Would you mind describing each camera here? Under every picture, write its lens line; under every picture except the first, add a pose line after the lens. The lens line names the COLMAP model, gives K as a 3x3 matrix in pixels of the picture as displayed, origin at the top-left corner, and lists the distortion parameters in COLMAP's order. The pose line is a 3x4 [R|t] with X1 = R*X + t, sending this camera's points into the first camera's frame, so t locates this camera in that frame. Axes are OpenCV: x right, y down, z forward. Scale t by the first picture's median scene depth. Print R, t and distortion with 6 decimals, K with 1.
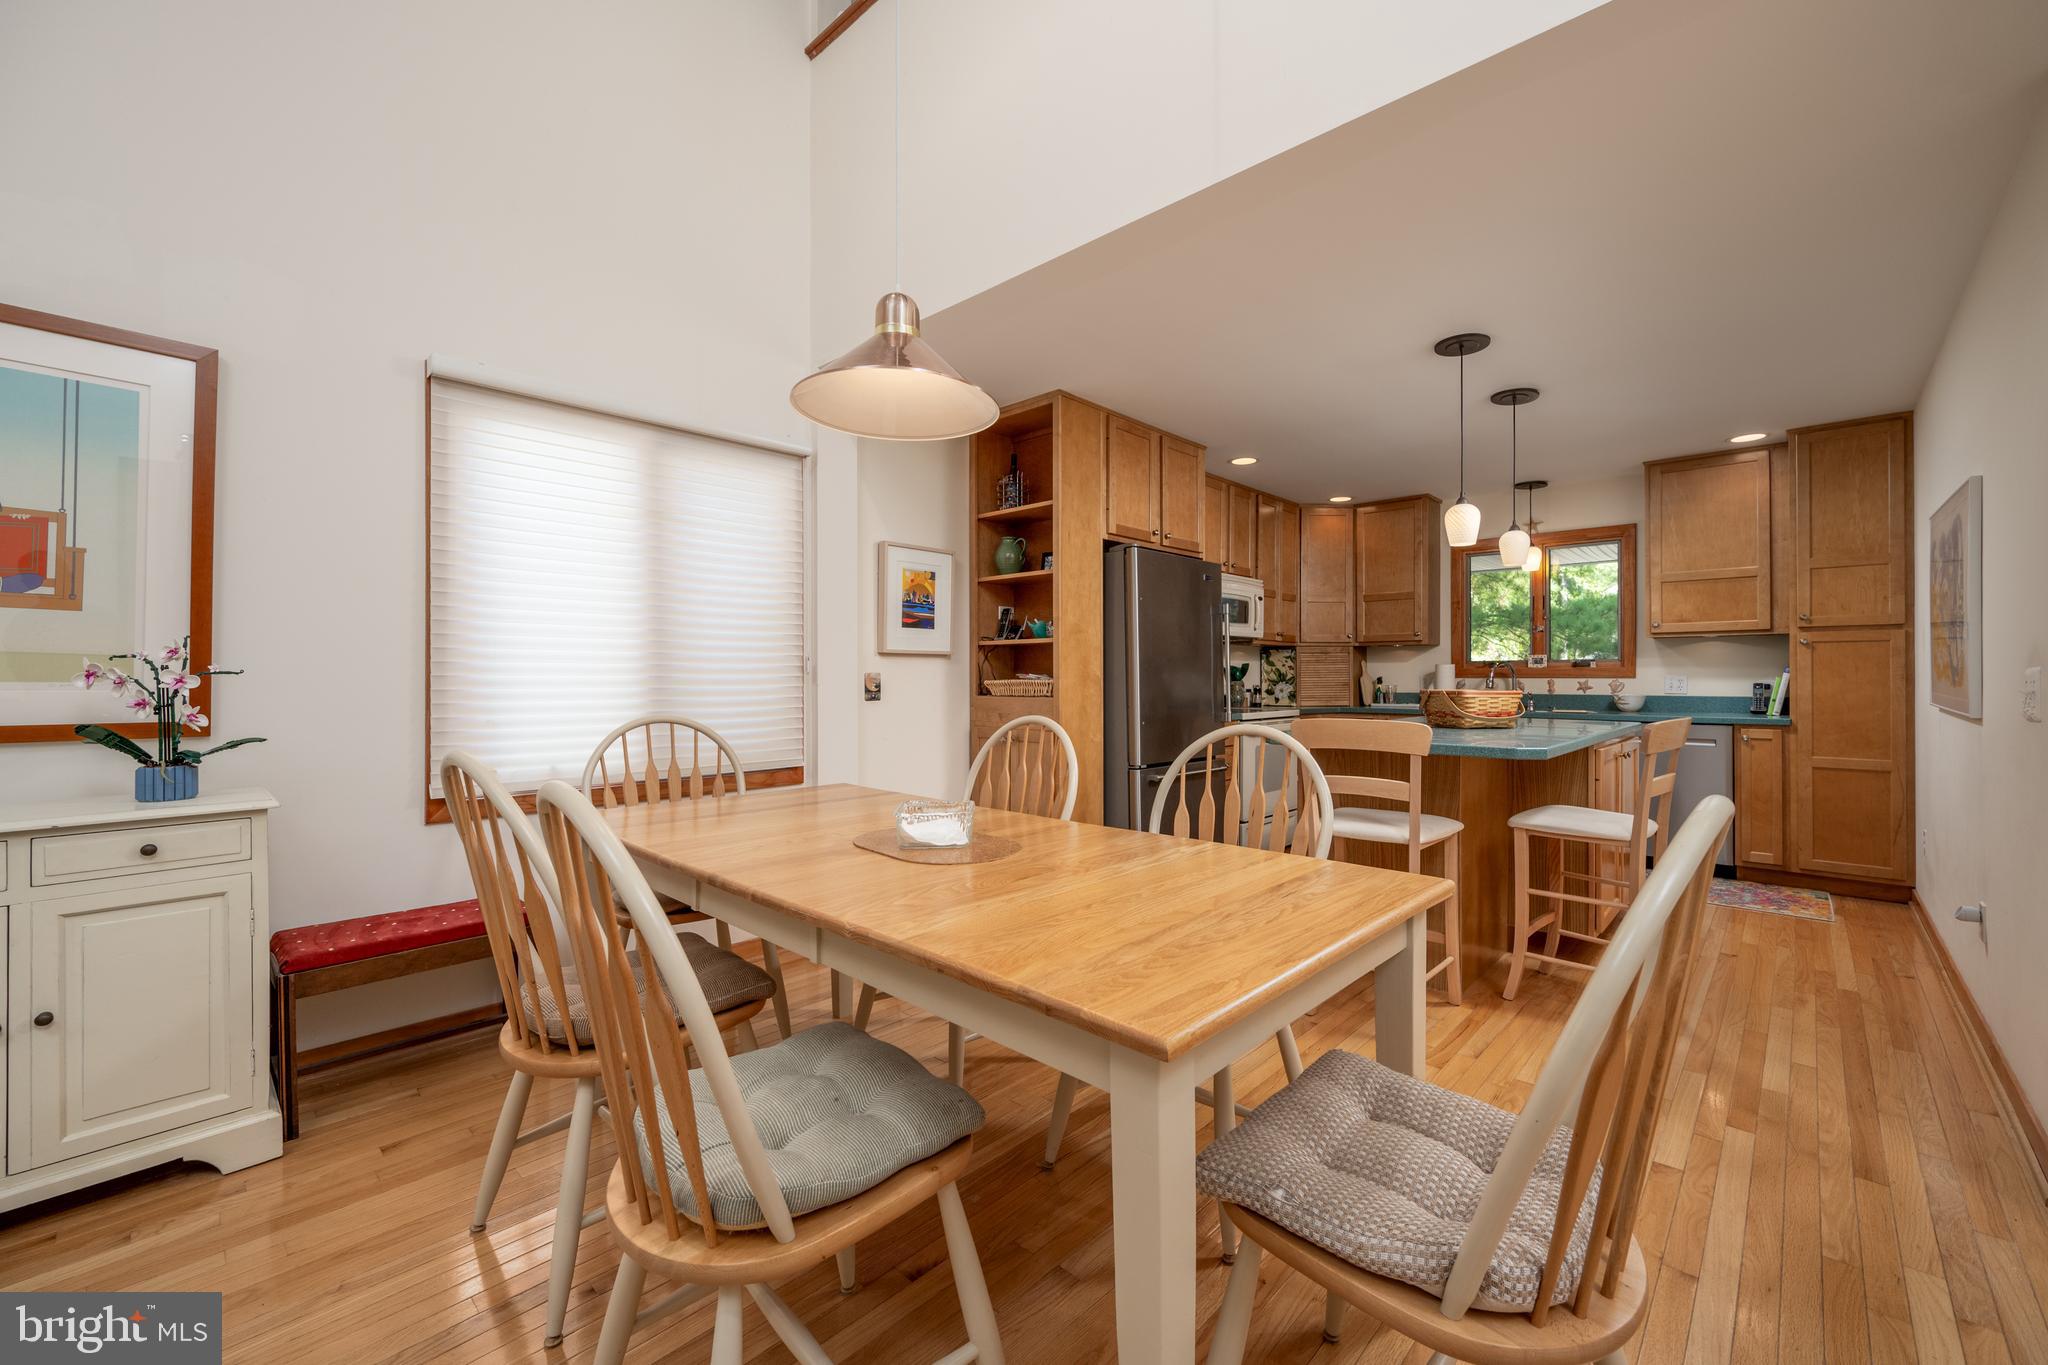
lens RADIAL K [[807.3, 0, 1063.6], [0, 807.3, 666.8], [0, 0, 1]] dist [-0.000497, -0.000380]
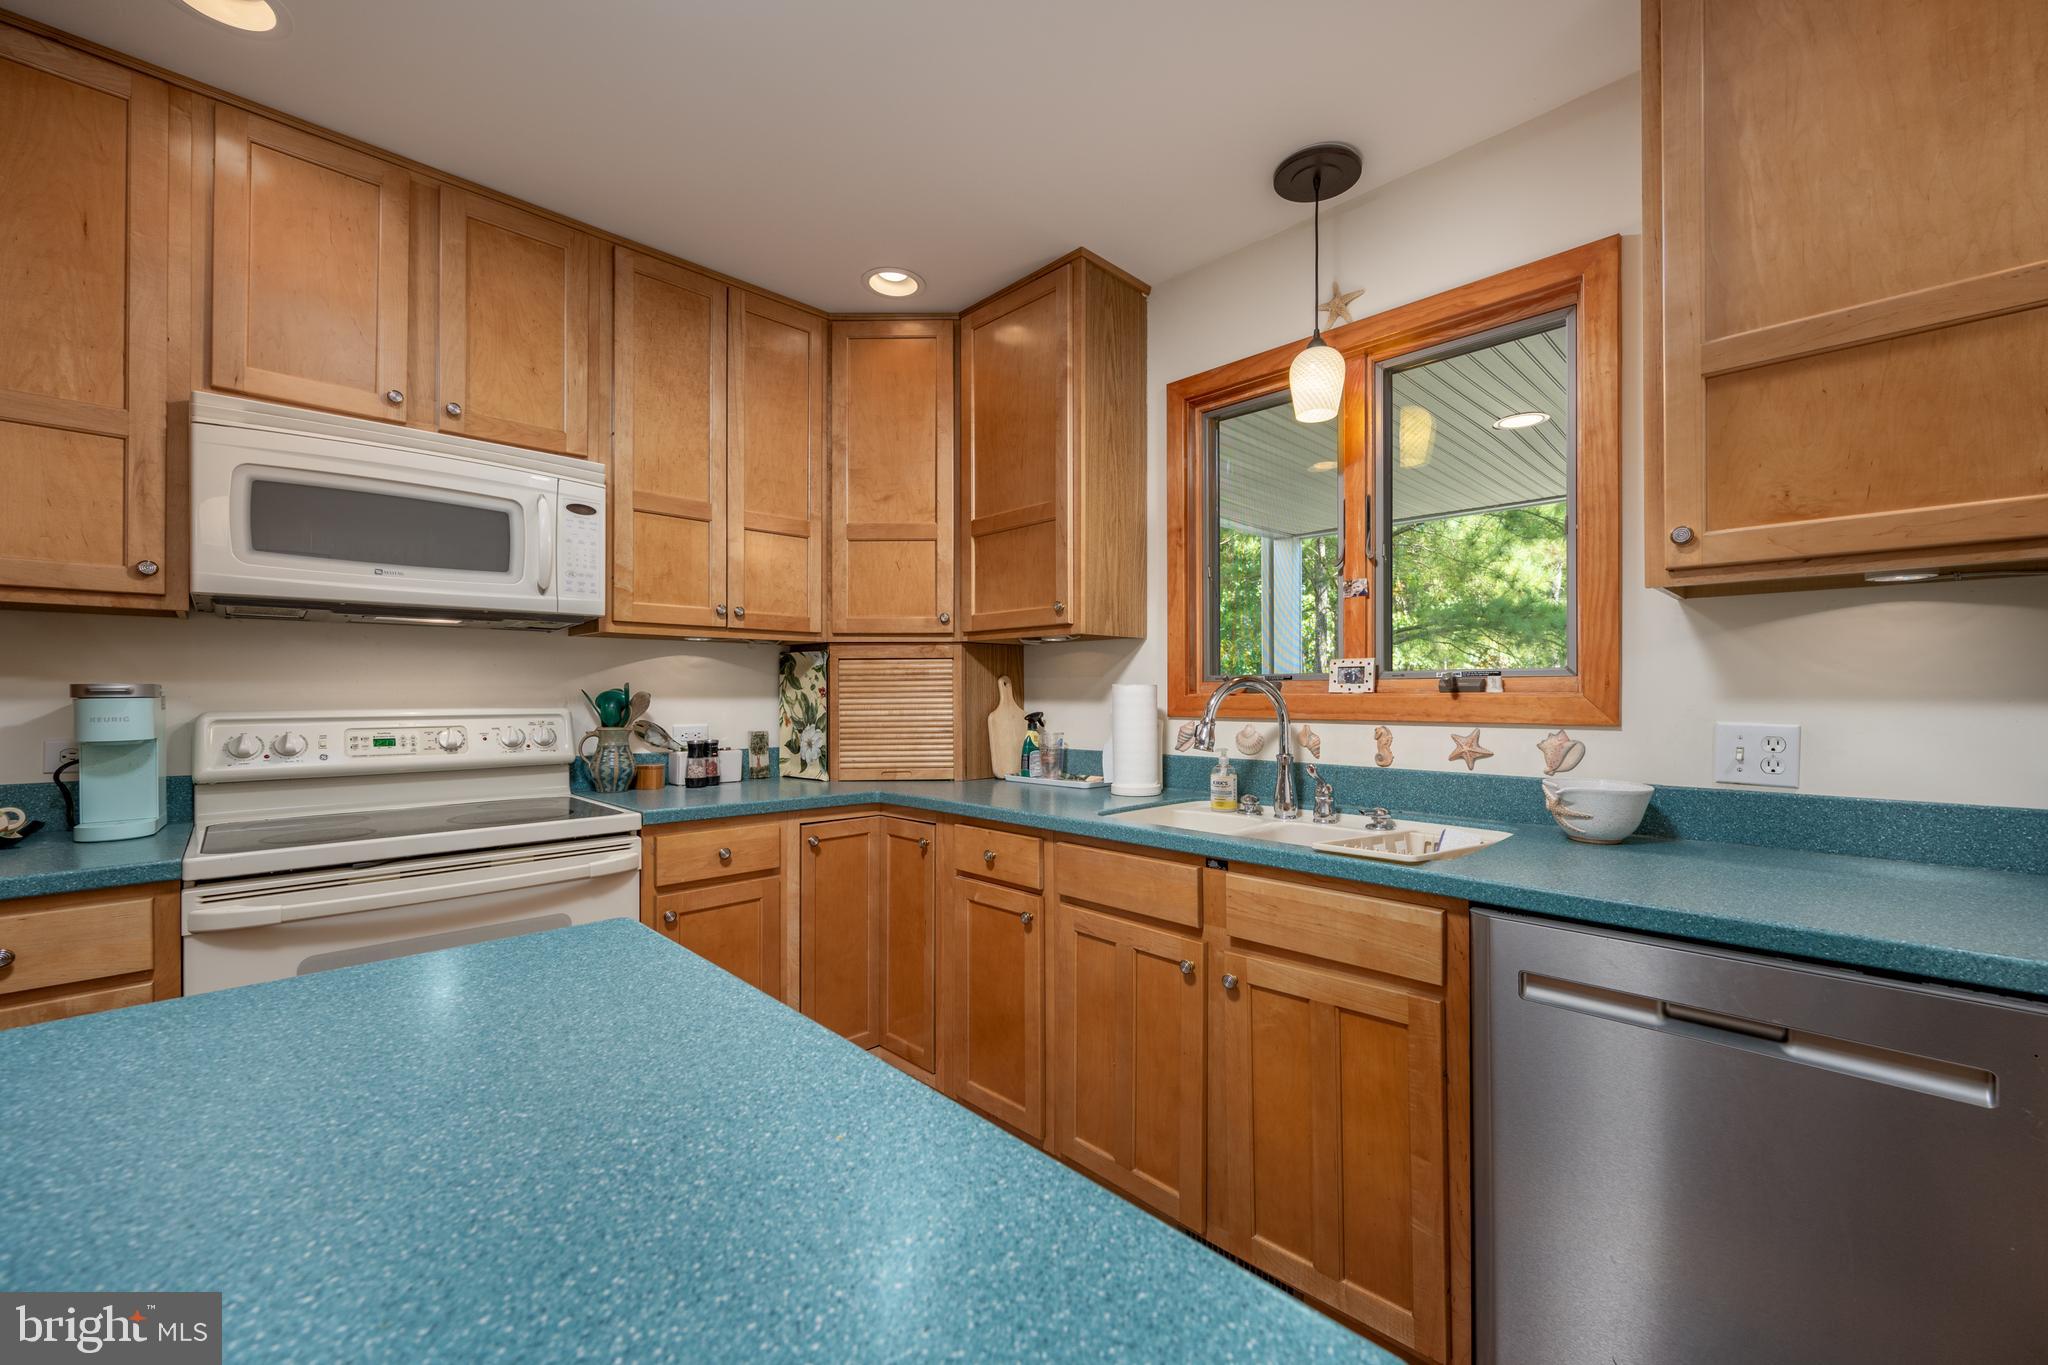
lens RADIAL K [[807.3, 0, 1042.1], [0, 807.3, 684.6], [0, 0, 1]] dist [-0.000497, -0.000380]
pose [[0.998766, -0.002444, -0.049605, 0.556180], [0.002426, 0.999997, -0.000421, -0.003684], [0.049606, 0.000300, 0.998769, 0.751033]]
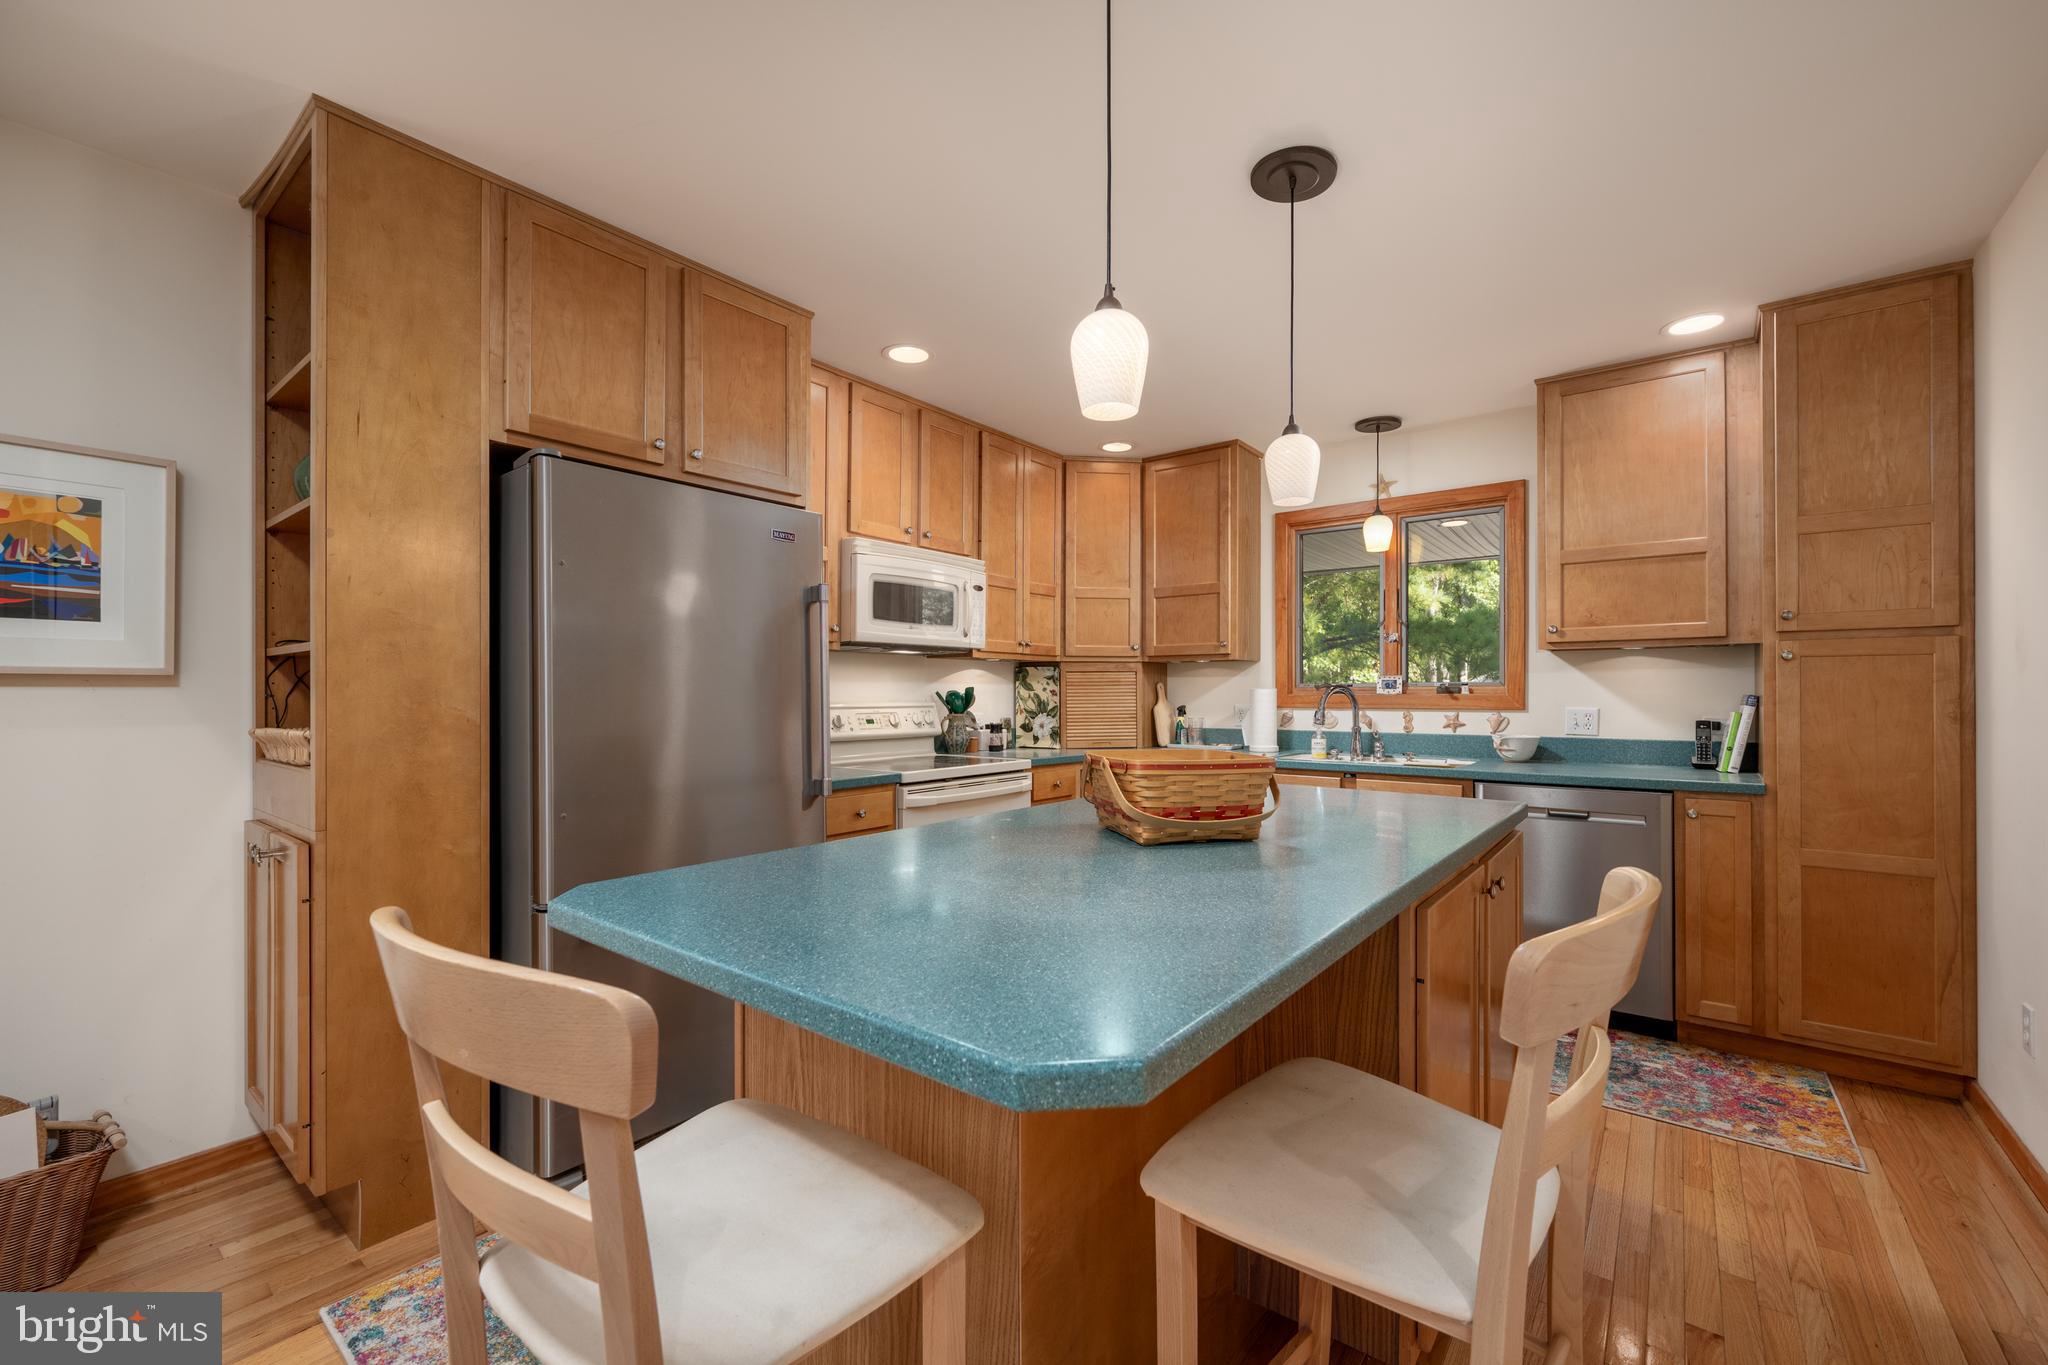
lens RADIAL K [[839.9, 0, 1036.7], [0, 839.9, 682.3], [0, 0, 1]] dist [-0.000583, -0.000377]
pose [[0.996592, 0.001213, 0.082485, 0.274007], [-0.001041, 0.999997, -0.002131, -0.008681], [-0.082487, 0.002038, 0.996590, 0.374936]]
